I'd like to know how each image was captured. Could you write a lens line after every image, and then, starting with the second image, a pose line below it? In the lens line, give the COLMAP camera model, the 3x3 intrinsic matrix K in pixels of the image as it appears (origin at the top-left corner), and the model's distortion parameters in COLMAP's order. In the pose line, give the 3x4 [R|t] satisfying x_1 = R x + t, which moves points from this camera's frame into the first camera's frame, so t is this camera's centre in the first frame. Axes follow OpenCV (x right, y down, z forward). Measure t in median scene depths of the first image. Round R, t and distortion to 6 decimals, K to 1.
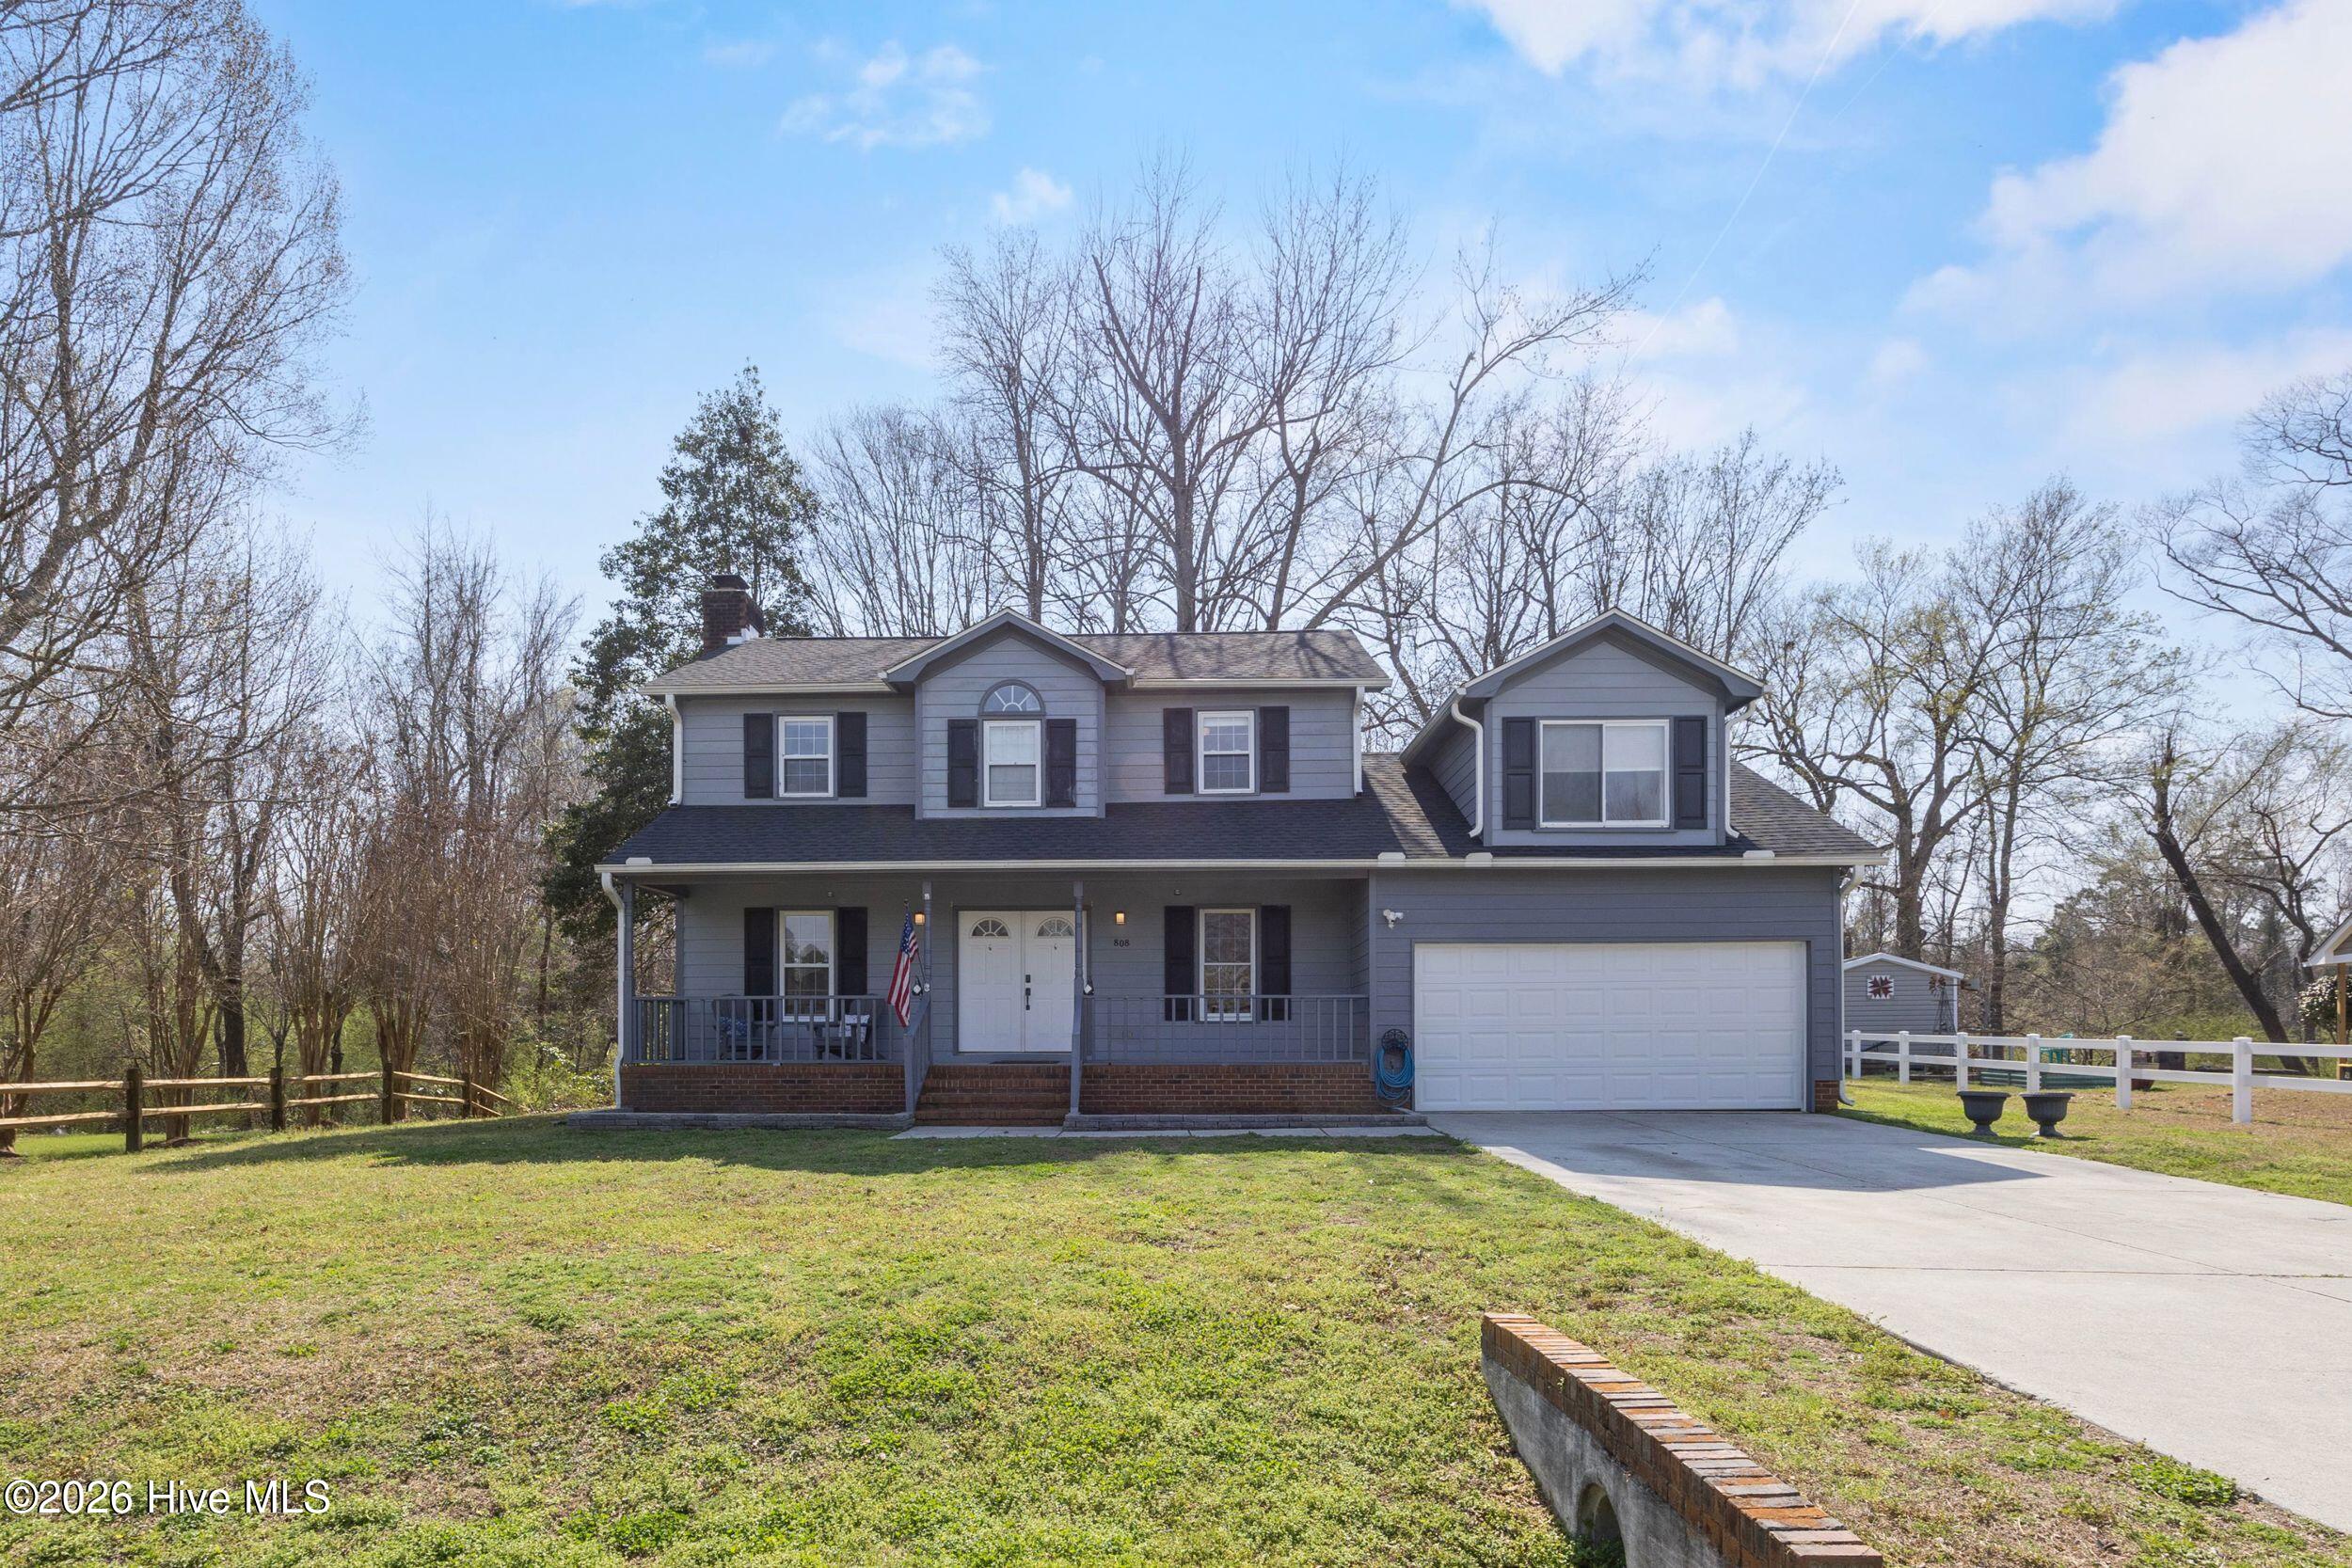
lens RADIAL K [[903.1, 0, 1177.5], [0, 903.1, 747.8], [0, 0, 1]] dist [0.001085, 0.000289]
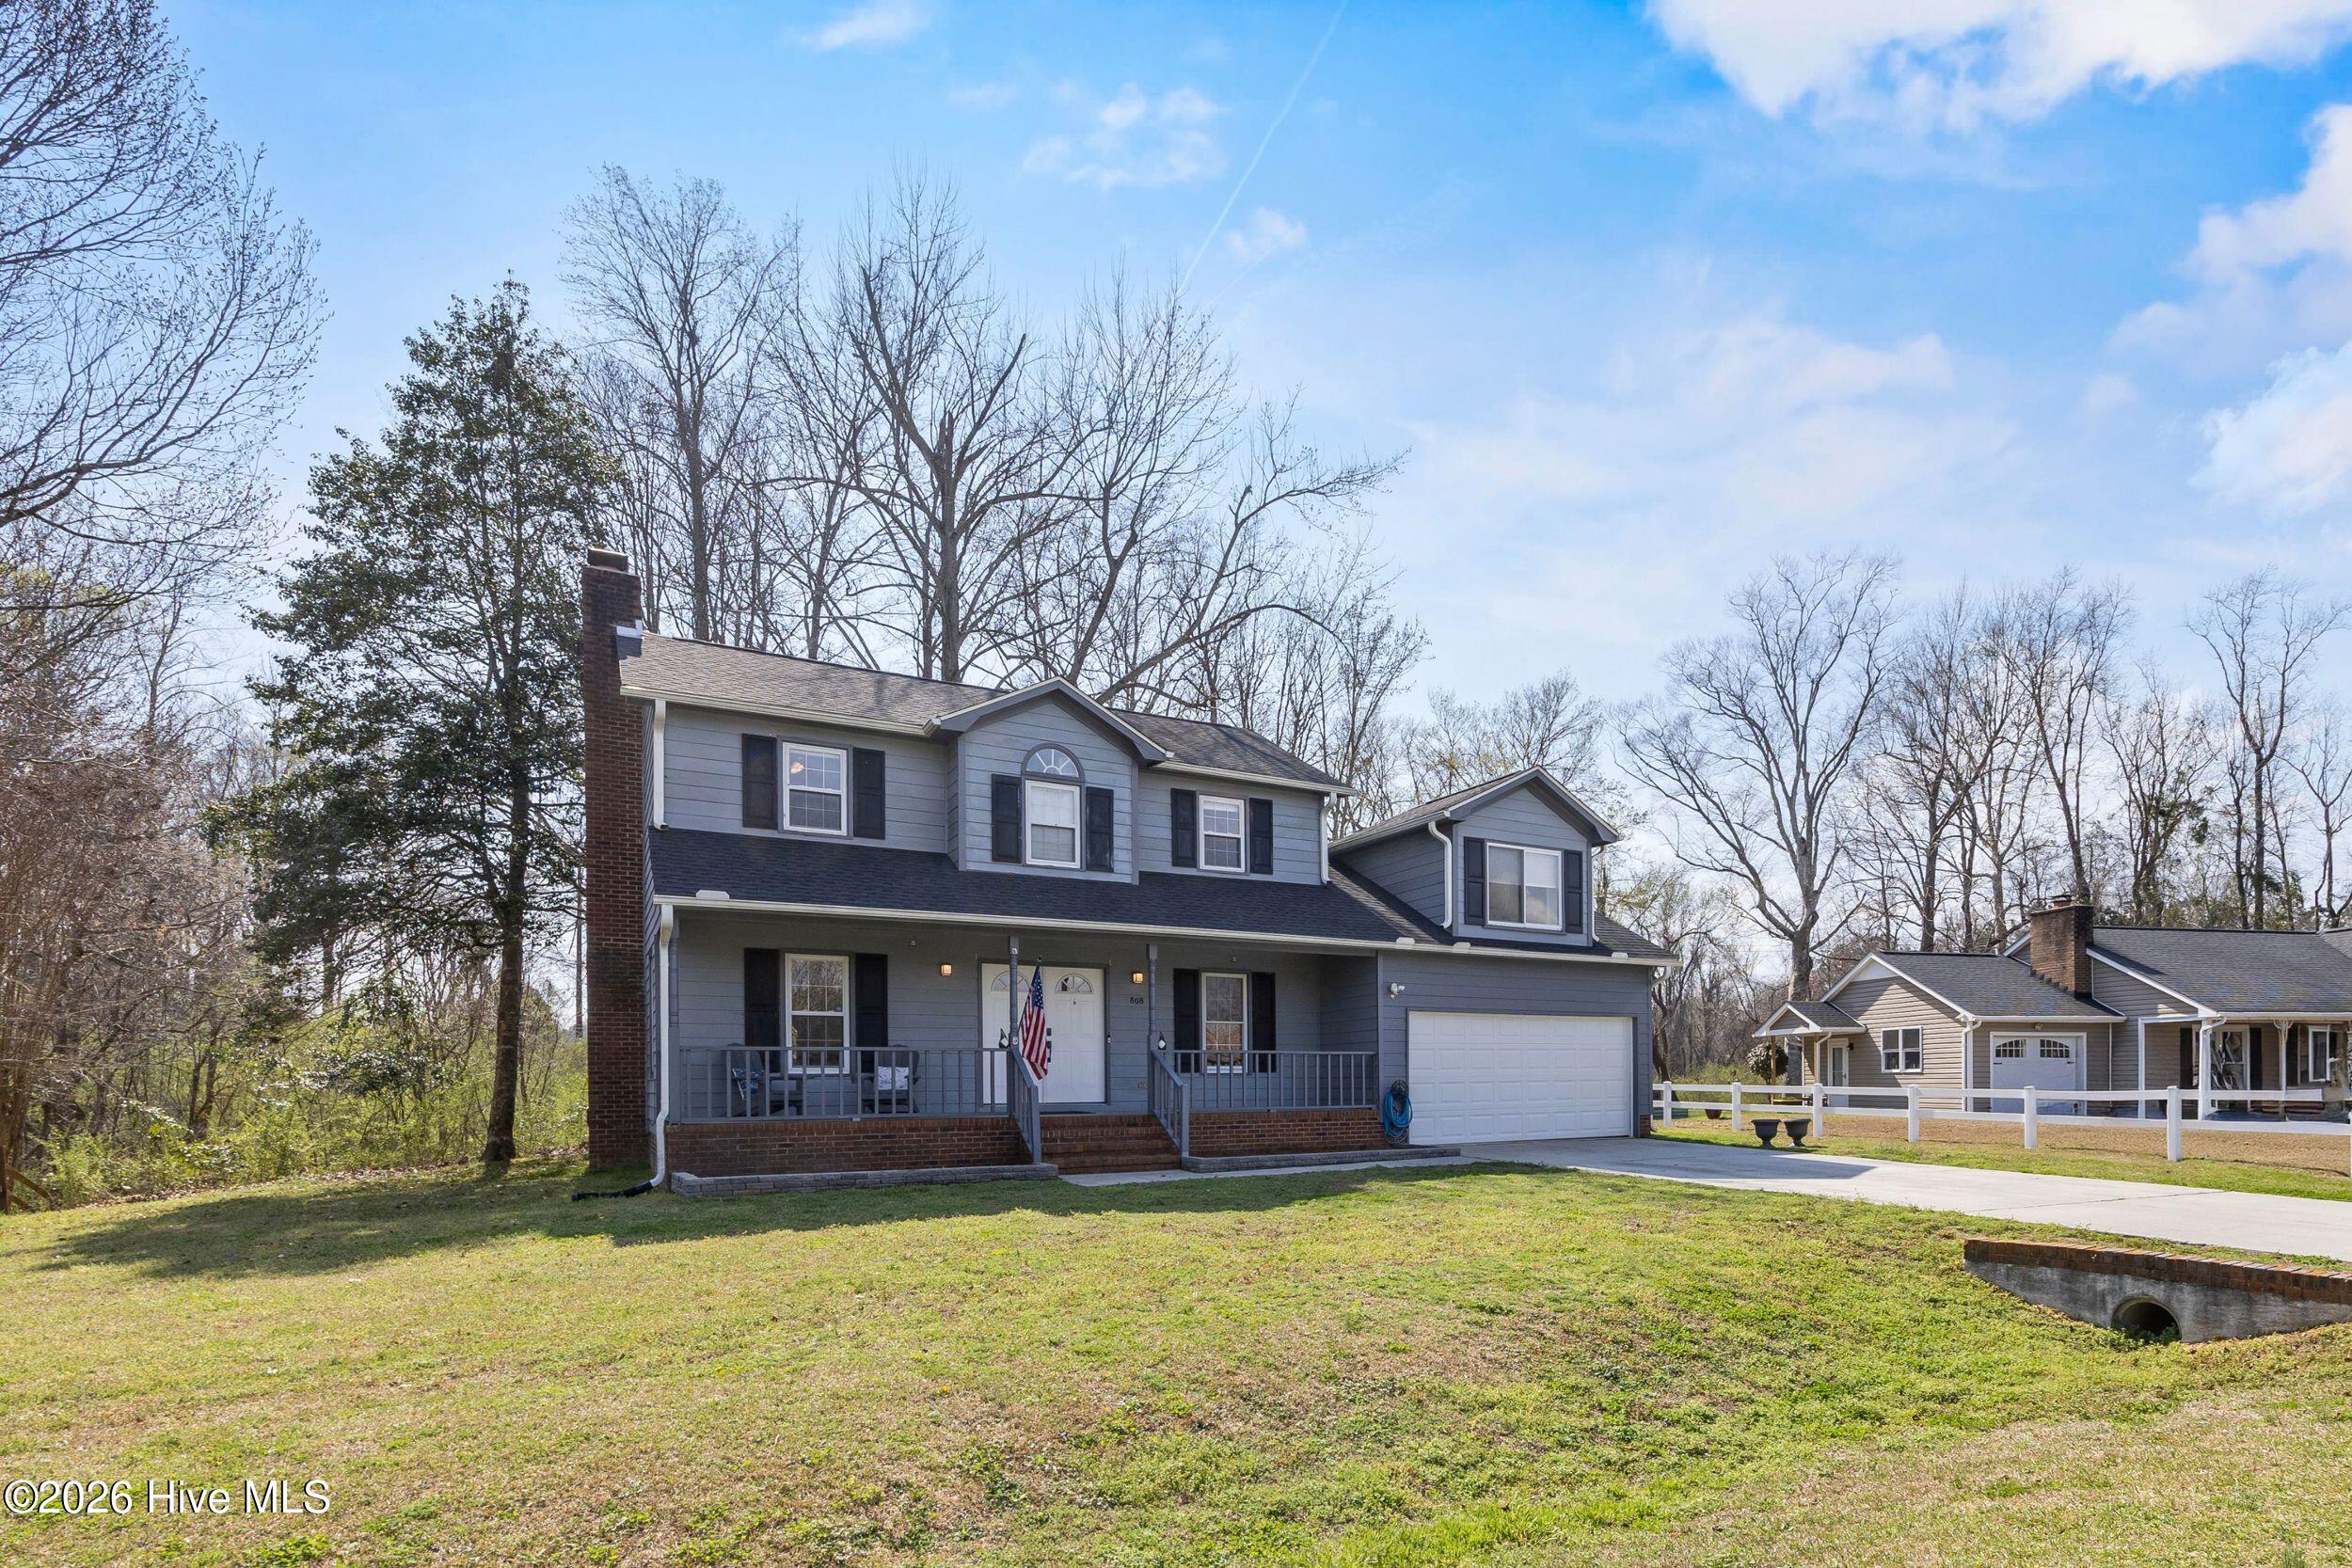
lens RADIAL K [[892.7, 0, 1168.9], [0, 892.7, 785.4], [0, 0, 1]] dist [-0.000417, -0.000104]
pose [[0.907012, 0.128962, 0.400872, -0.485416], [-0.121800, 0.991605, -0.043420, 0.001185], [-0.403106, -0.009444, 0.915104, 0.006808]]
